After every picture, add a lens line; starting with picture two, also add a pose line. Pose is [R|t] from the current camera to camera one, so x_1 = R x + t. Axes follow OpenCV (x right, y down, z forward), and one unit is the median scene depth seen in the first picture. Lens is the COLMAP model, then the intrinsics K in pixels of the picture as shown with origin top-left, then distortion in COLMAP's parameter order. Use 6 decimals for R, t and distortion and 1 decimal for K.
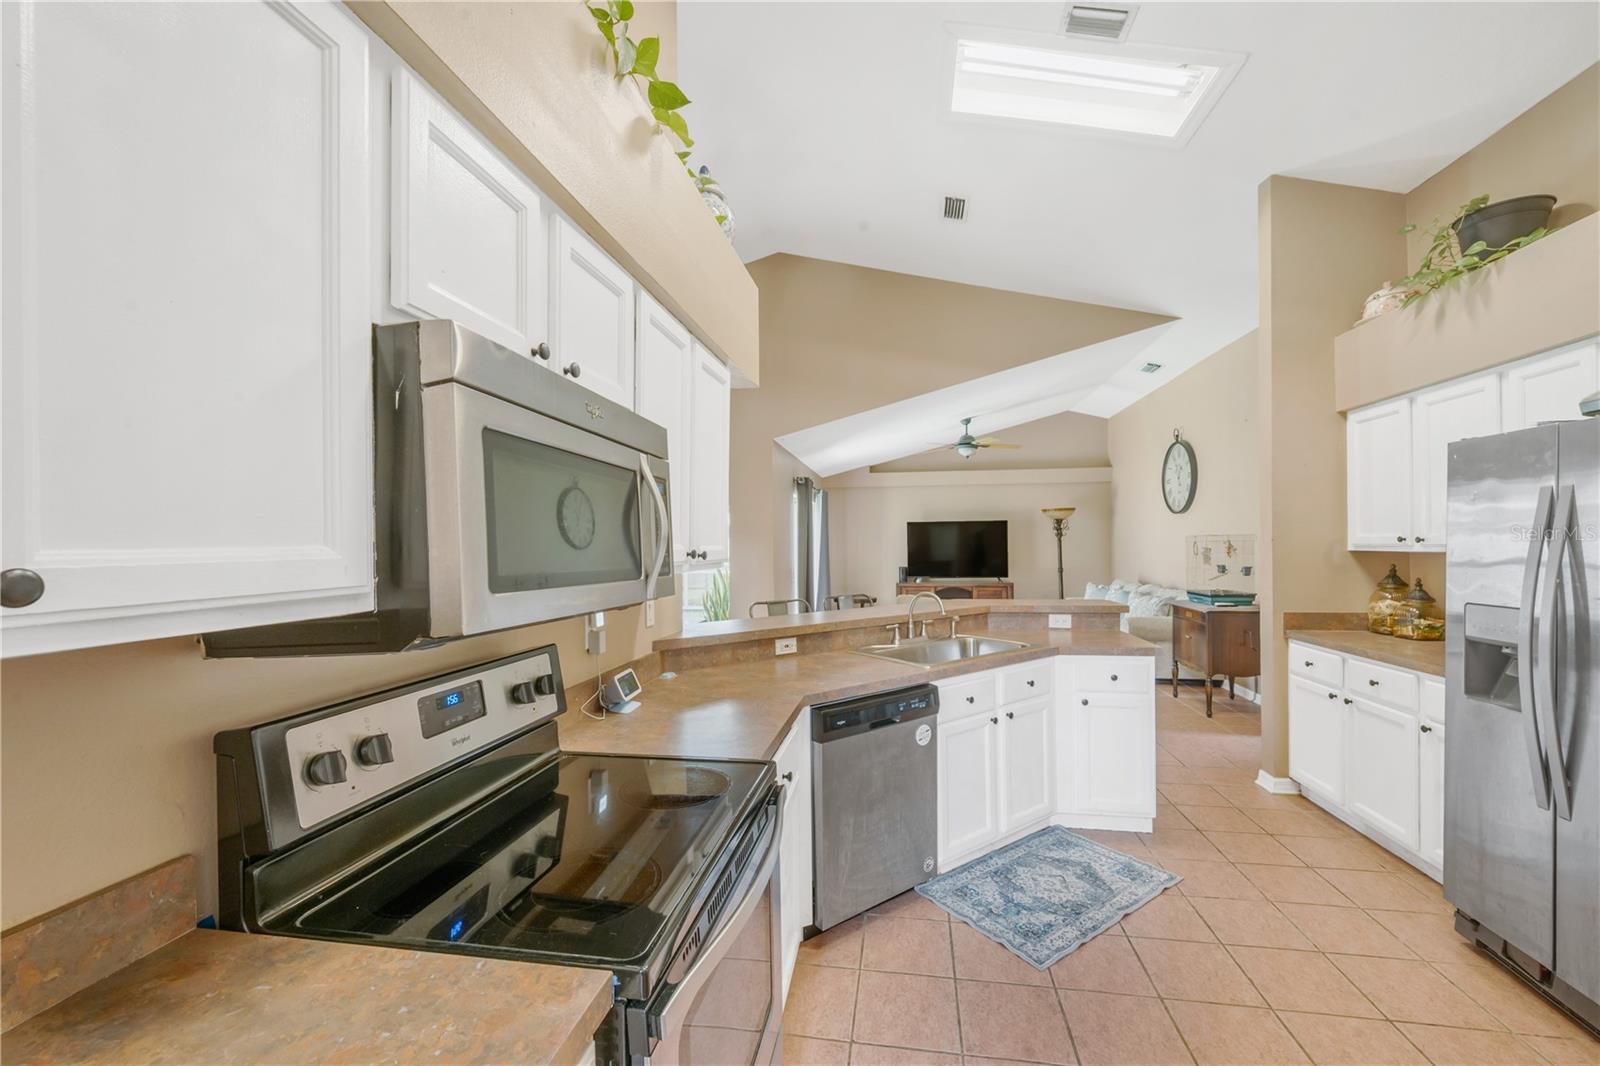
lens RADIAL K [[634.5, 0, 805.9], [0, 634.5, 547.4], [0, 0, 1]] dist [0.000085, -0.000036]
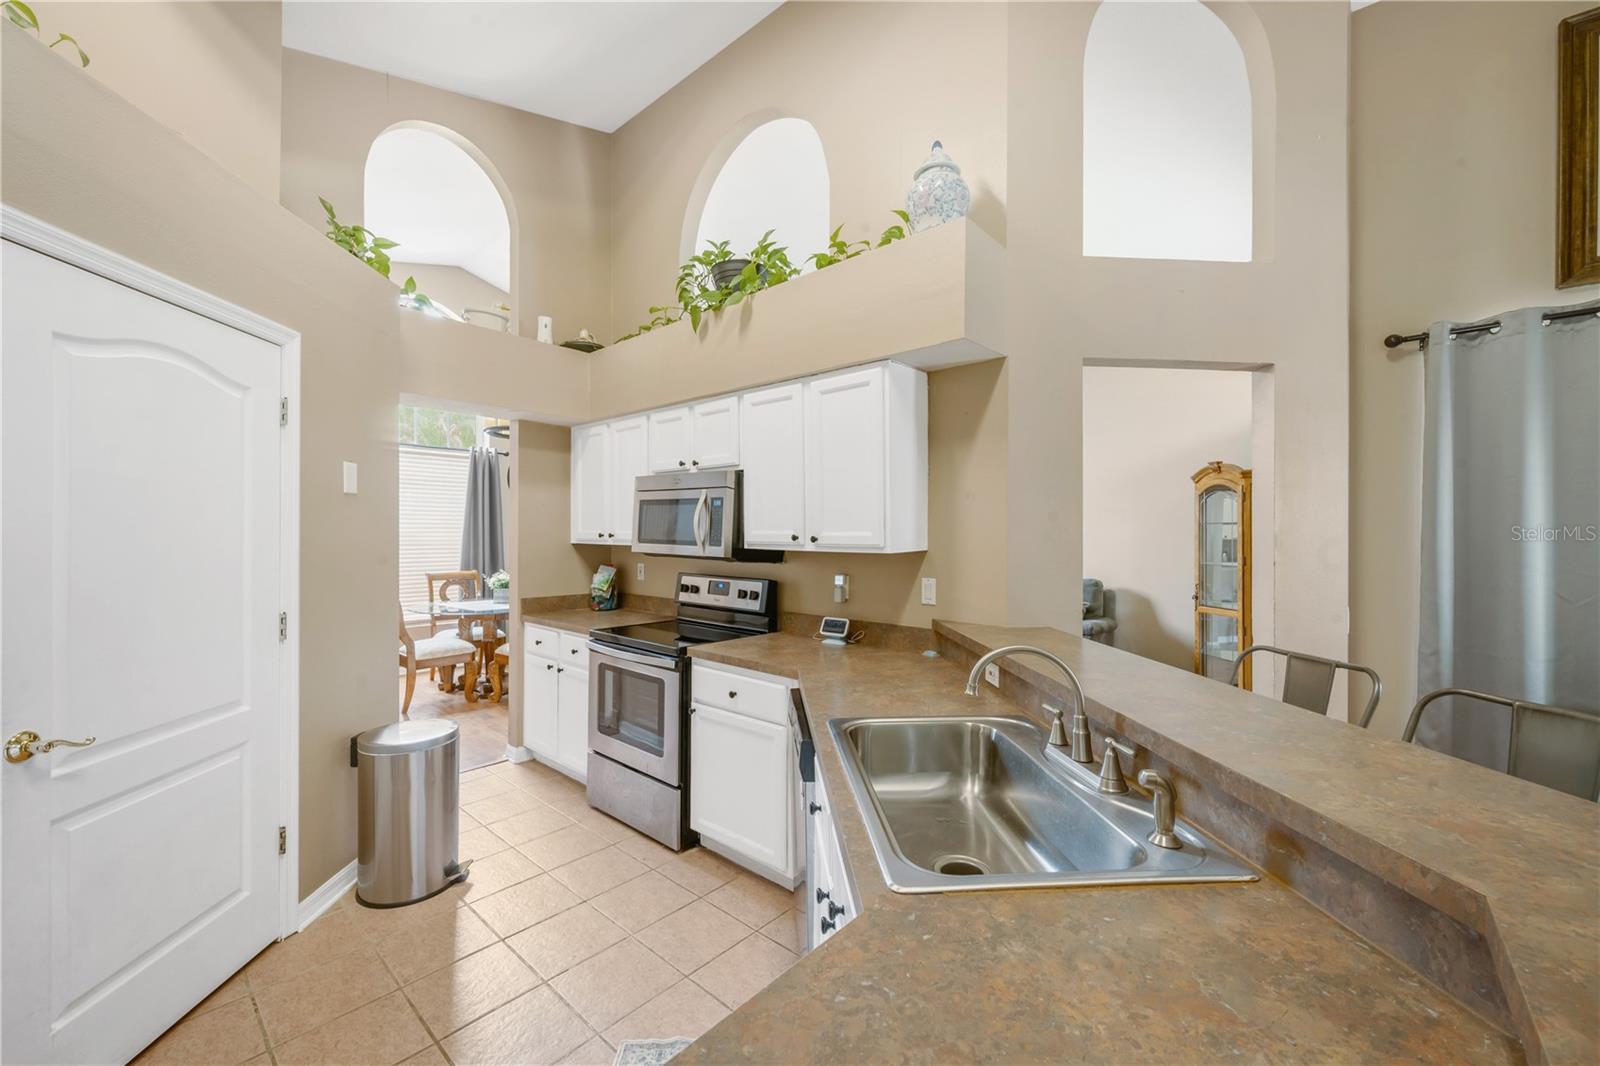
lens RADIAL K [[625.5, 0, 800.0], [0, 625.5, 533.0], [0, 0, 1]] dist [0.000657, -0.000123]
pose [[-0.533365, 0.010669, -0.845818, 0.576087], [0.000161, 0.999922, 0.012511, -0.009970], [0.845885, 0.006537, -0.533325, 1.001604]]
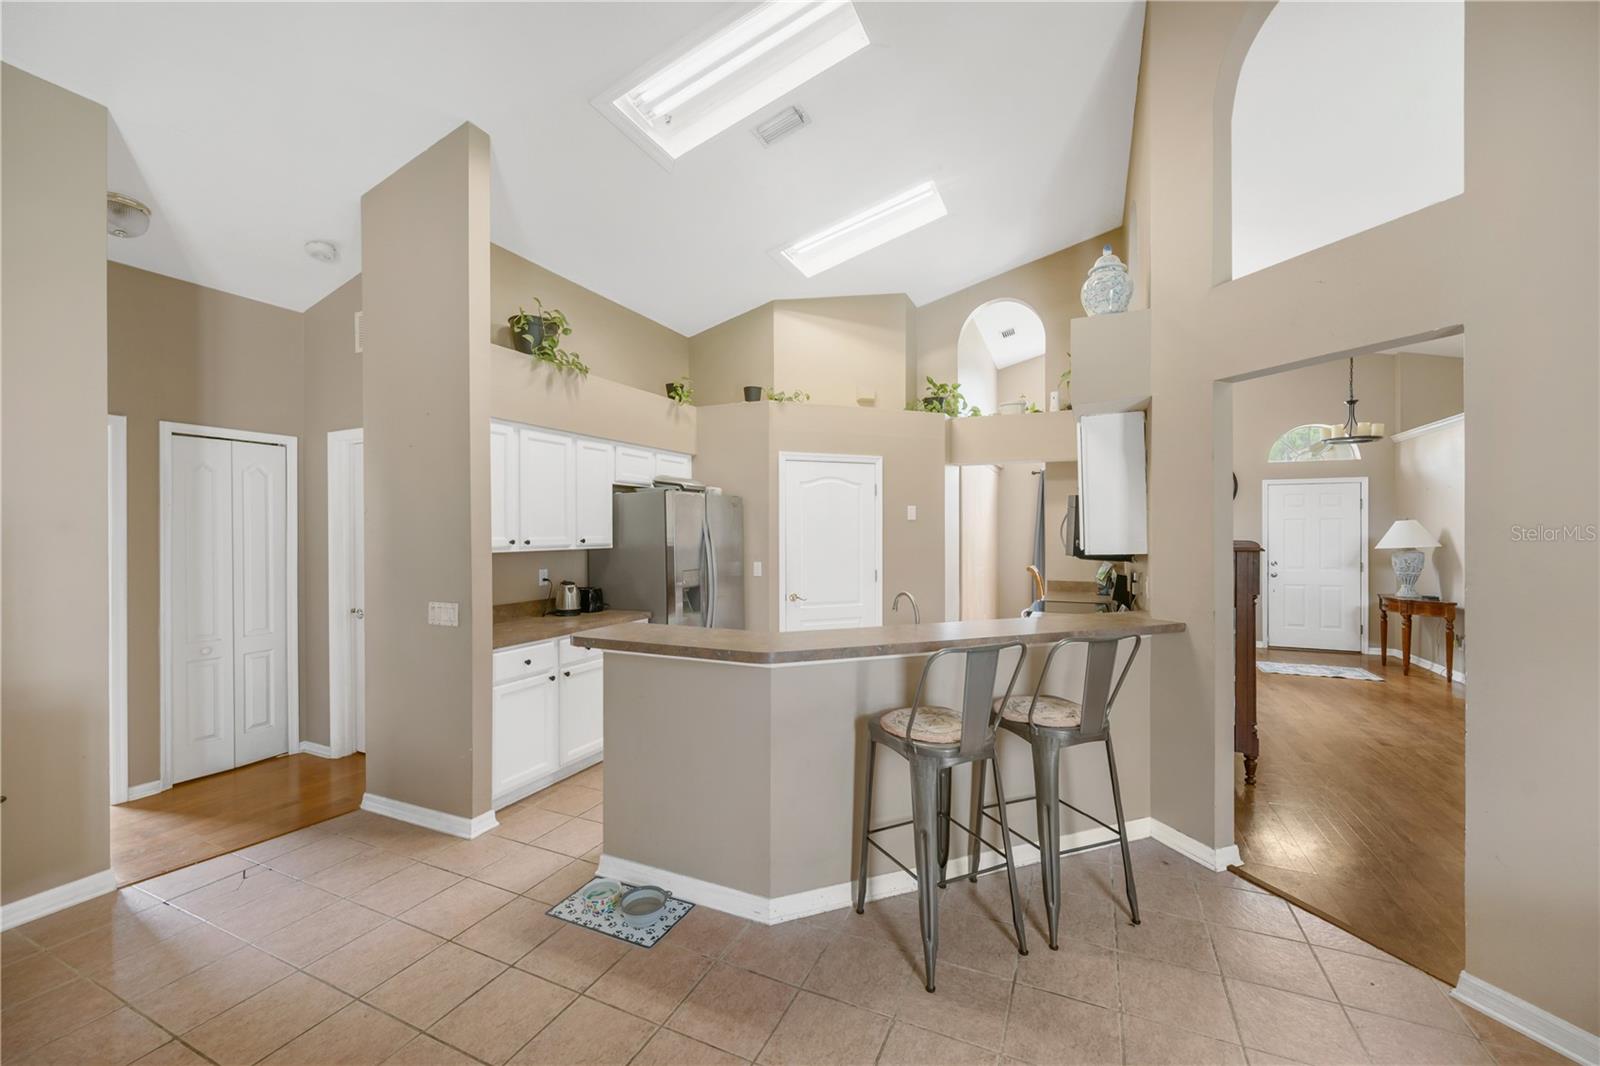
lens RADIAL K [[631.9, 0, 800.0], [0, 631.9, 533.0], [0, 0, 1]] dist [-0.000238, -0.000077]
pose [[-0.962914, 0.013907, 0.269450, 0.079933], [0.015080, 0.999884, 0.002283, -0.021681], [-0.269387, 0.006262, -0.963012, 1.798549]]
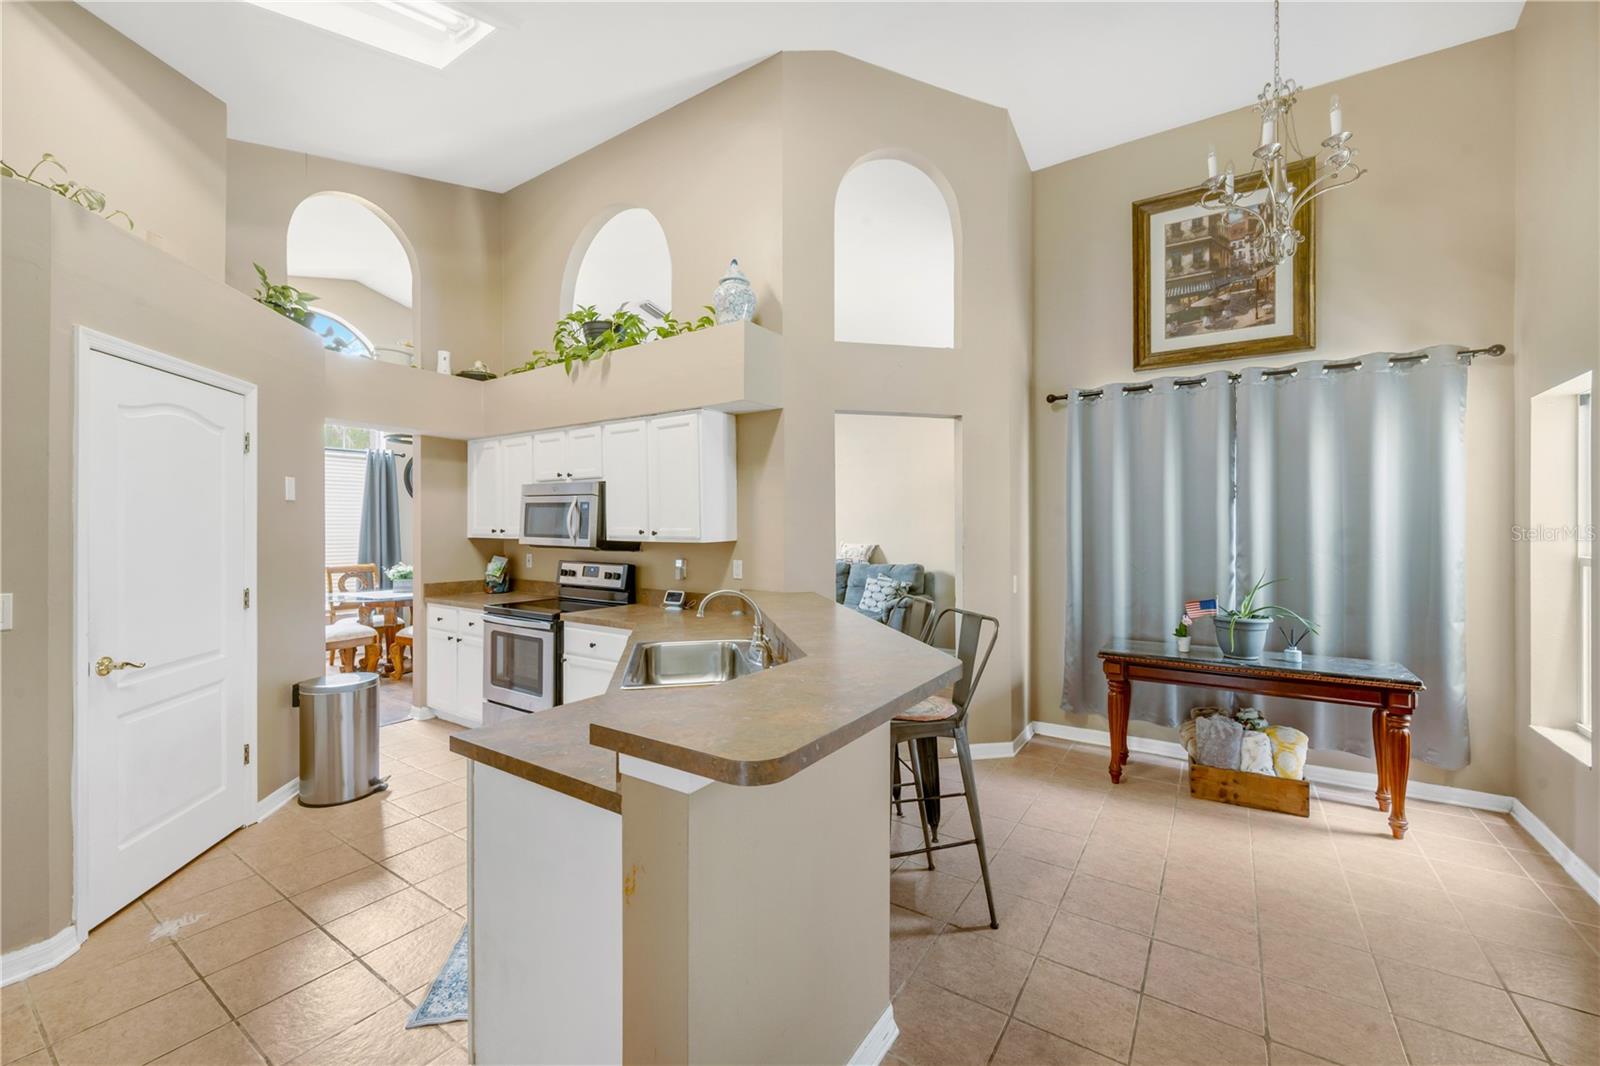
lens RADIAL K [[633.1, 0, 804.4], [0, 633.1, 526.5], [0, 0, 1]] dist [-0.000269, 0.000001]
pose [[-0.410570, 0.013142, -0.911734, 0.801873], [0.002885, 0.999910, 0.013114, -0.017658], [0.911825, 0.002753, -0.410571, 1.290044]]
